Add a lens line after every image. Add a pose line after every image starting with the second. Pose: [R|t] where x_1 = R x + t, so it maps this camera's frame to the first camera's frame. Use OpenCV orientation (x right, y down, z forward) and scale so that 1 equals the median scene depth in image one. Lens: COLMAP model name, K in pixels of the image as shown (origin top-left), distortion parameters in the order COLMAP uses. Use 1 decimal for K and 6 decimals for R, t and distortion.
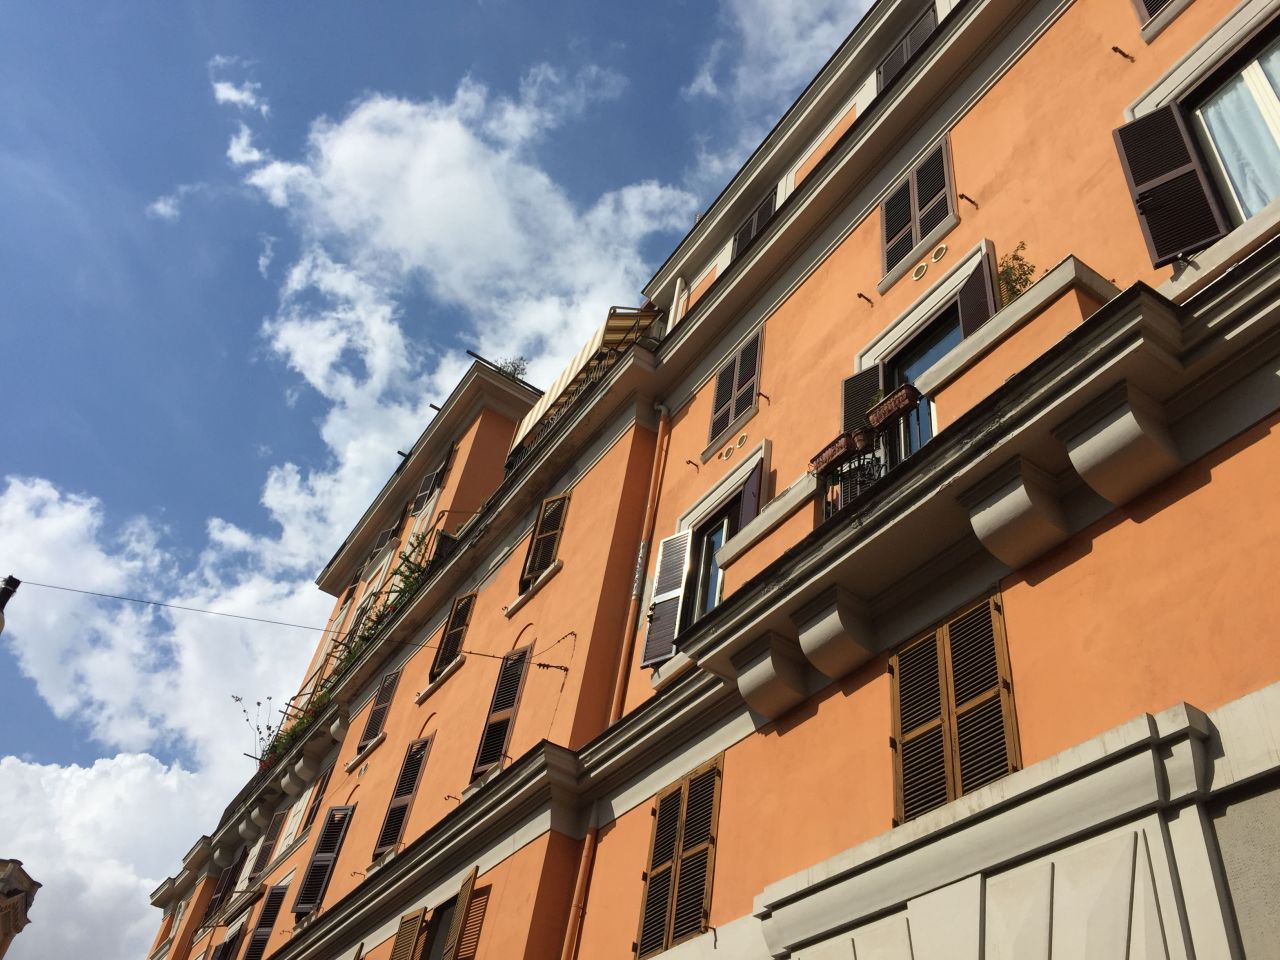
lens RADIAL K [[1091.4, 0, 644.7], [0, 1091.4, 482.9], [0, 0, 1]] dist [0.096375, -0.126155]
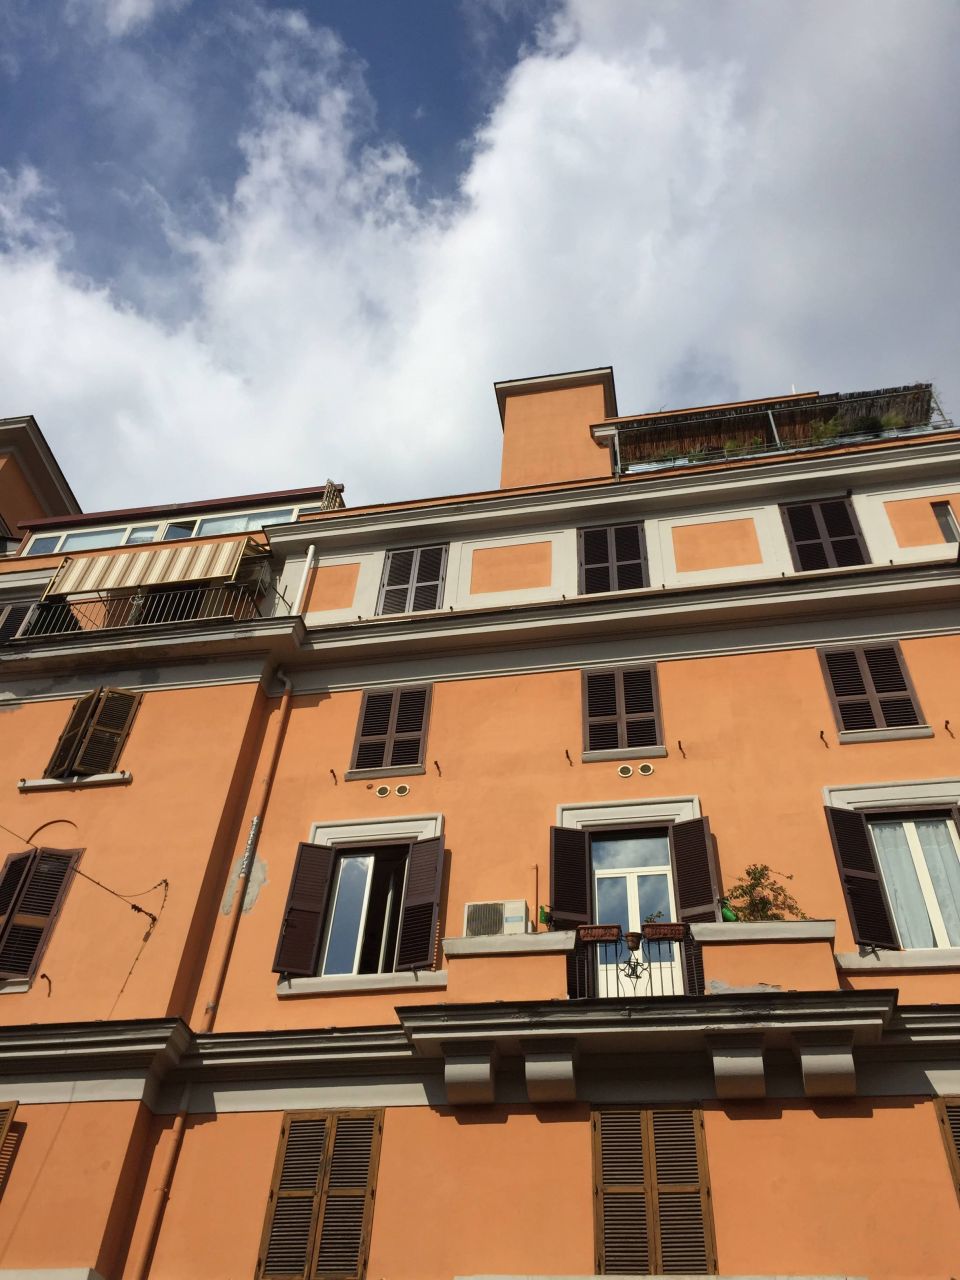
lens RADIAL K [[1095.0, 0, 478.1], [0, 1095.0, 645.7], [0, 0, 1]] dist [0.107551, -0.150123]
pose [[0.681625, 0.457634, 0.570928, -0.854159], [-0.475720, 0.870024, -0.129420, -0.086873], [-0.555948, -0.183387, 0.810735, 0.084730]]
